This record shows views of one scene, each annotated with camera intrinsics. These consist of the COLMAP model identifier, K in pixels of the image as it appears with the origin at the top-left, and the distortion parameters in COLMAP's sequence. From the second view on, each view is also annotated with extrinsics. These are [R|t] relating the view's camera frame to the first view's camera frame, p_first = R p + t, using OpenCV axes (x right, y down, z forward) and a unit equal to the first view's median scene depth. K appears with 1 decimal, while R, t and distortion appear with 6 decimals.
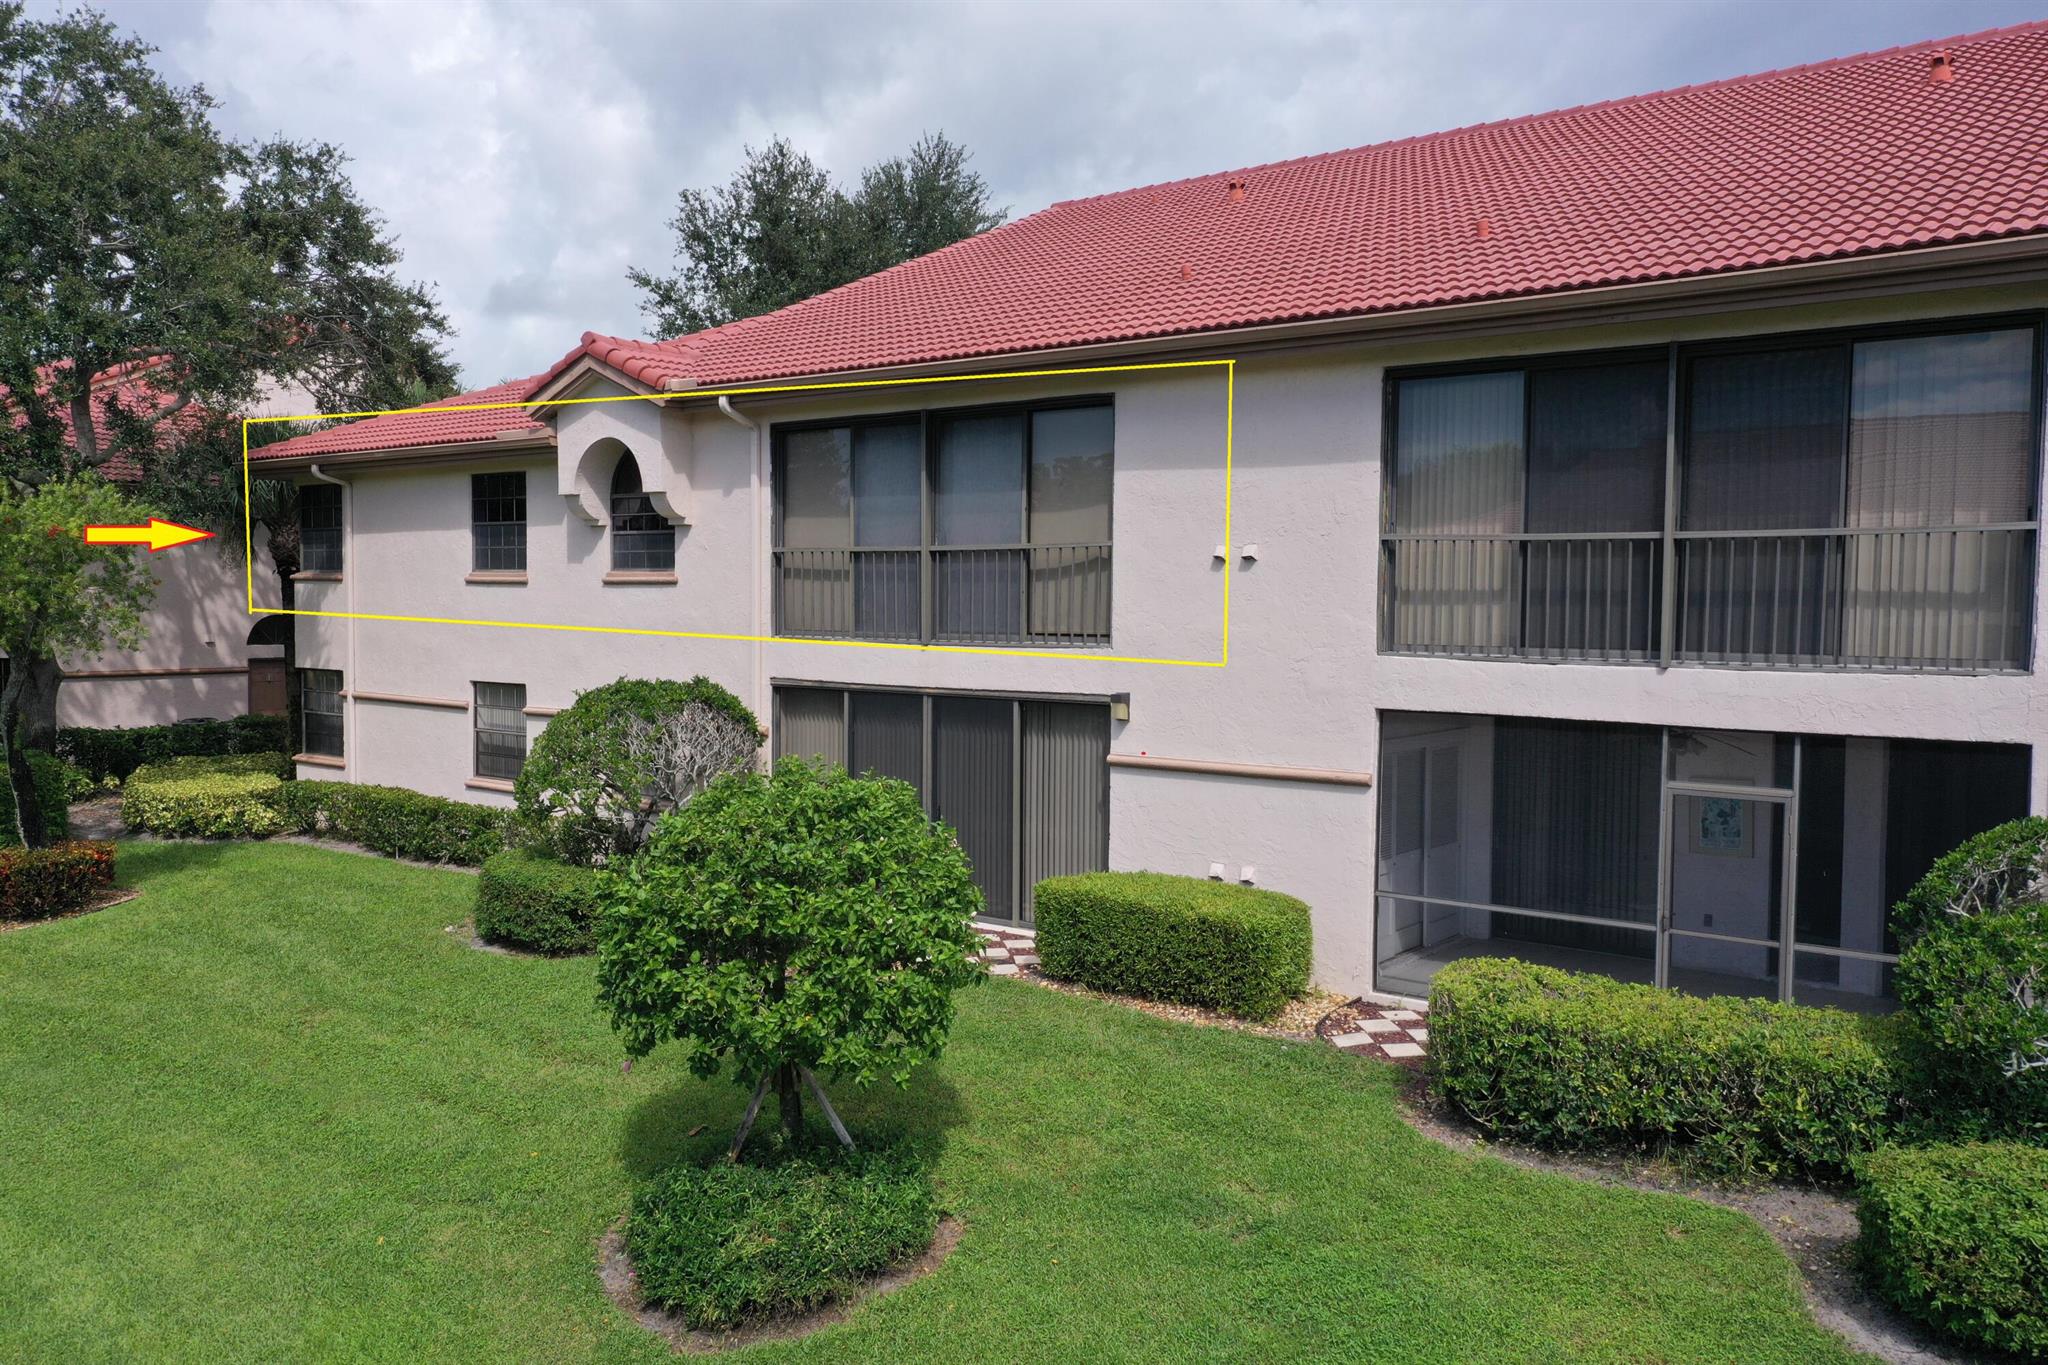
lens RADIAL K [[1650.7, 0, 1028.4], [0, 1650.7, 681.2], [0, 0, 1]] dist [0.007771, 0.000355]
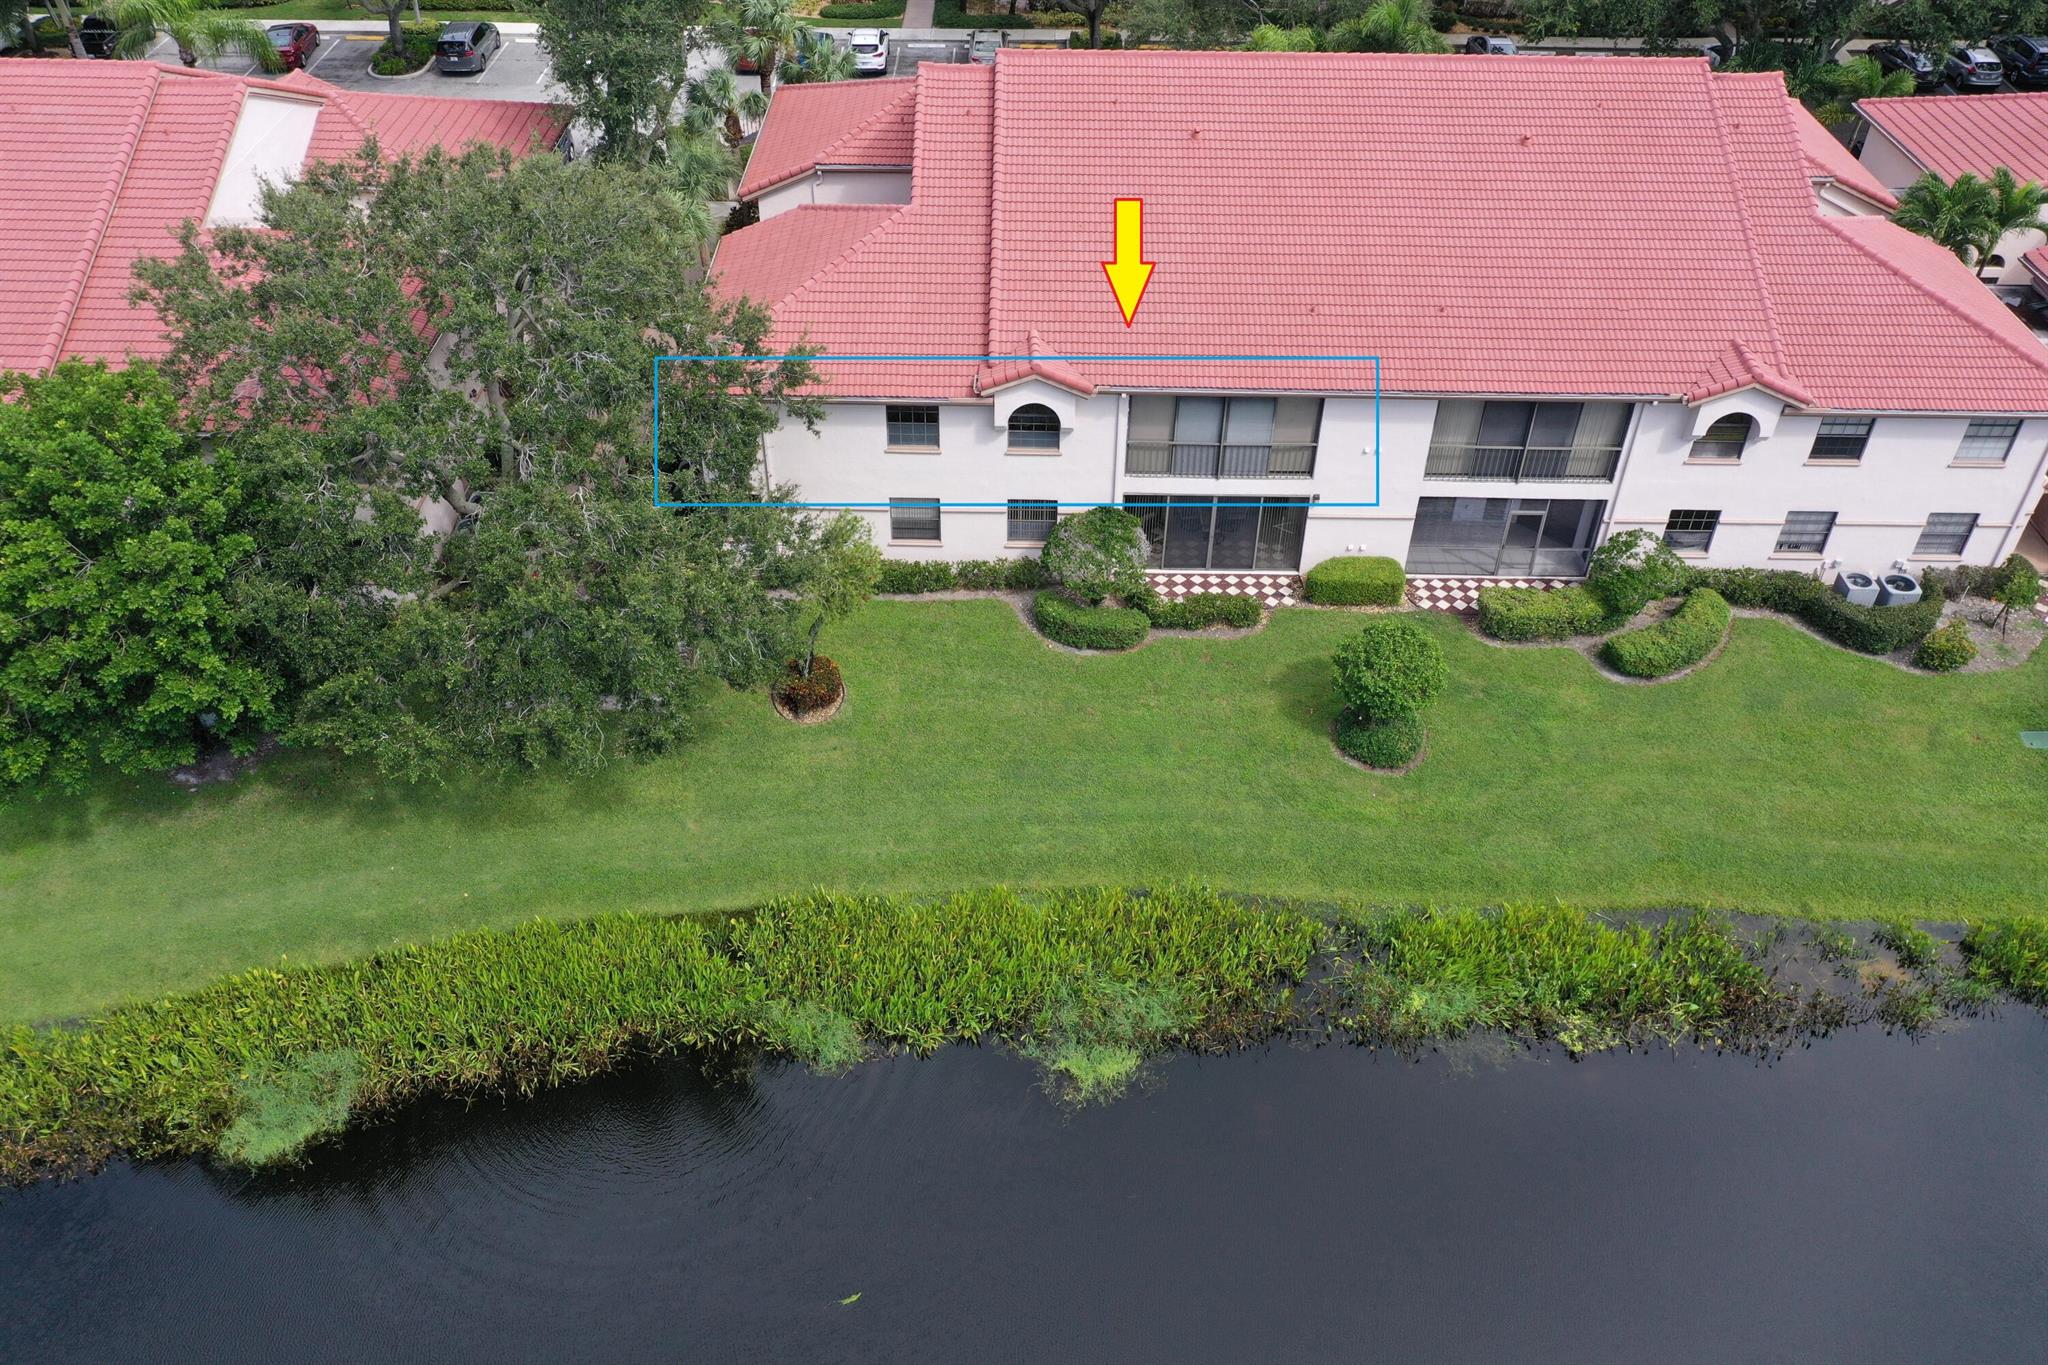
lens RADIAL K [[1650.7, 0, 1015.5], [0, 1650.7, 690.0], [0, 0, 1]] dist [0.007771, 0.000355]
pose [[0.792385, -0.367375, 0.486992, -1.729748], [0.022554, 0.815417, 0.578434, -1.279394], [-0.609604, -0.447359, 0.654410, -0.583754]]
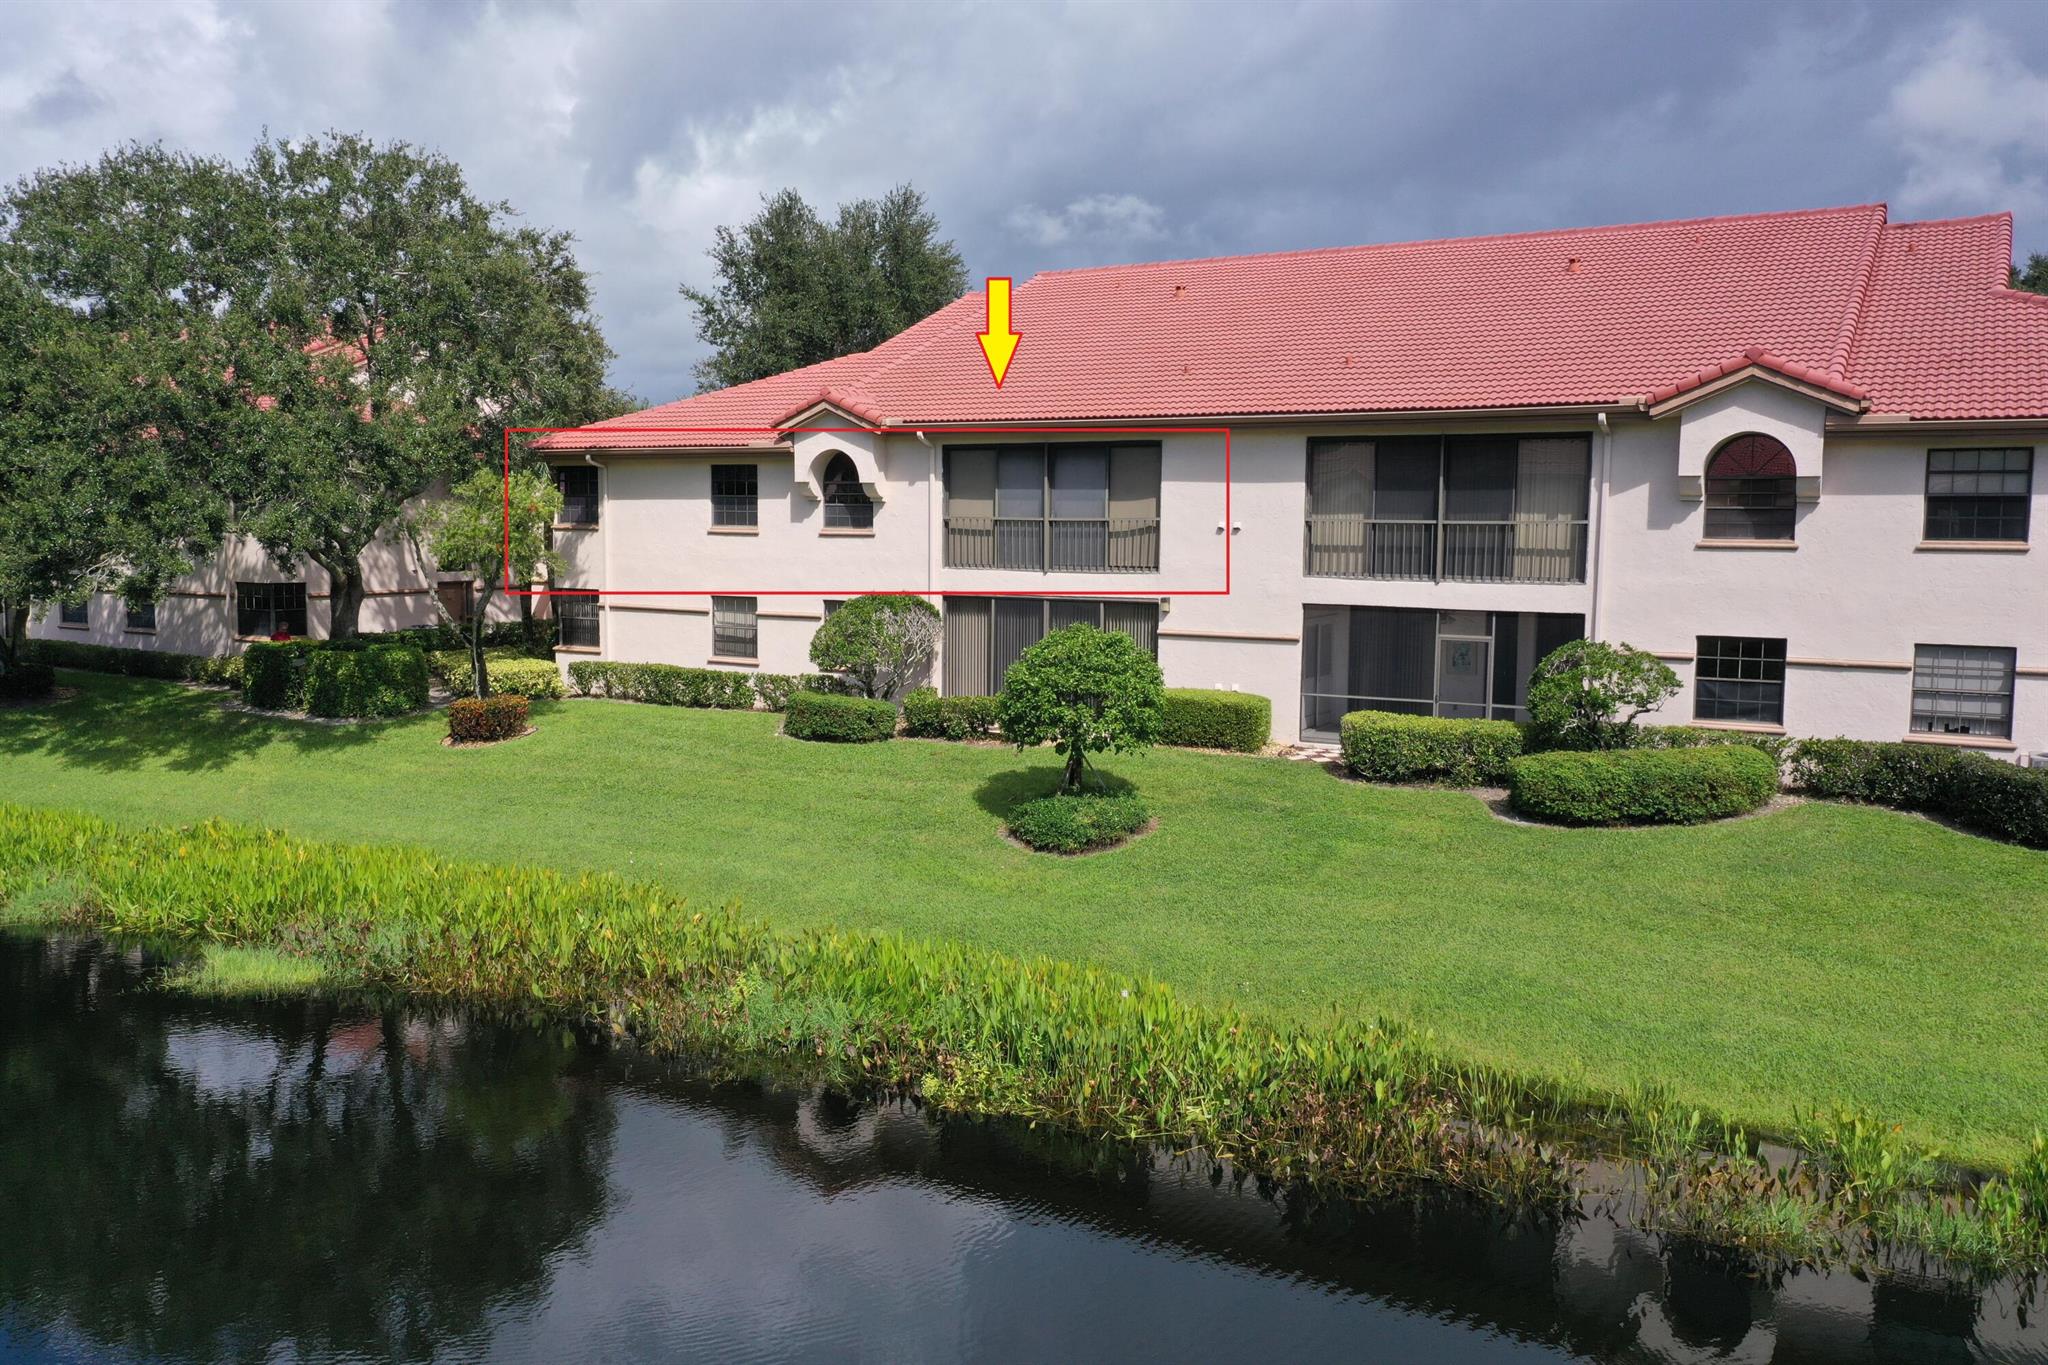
lens RADIAL K [[1650.7, 0, 1029.5], [0, 1650.7, 676.8], [0, 0, 1]] dist [0.007771, 0.000355]
pose [[0.990073, -0.014326, 0.139825, -0.367152], [0.007773, 0.998851, 0.047299, 0.007344], [-0.140342, -0.045742, 0.989046, -0.876069]]
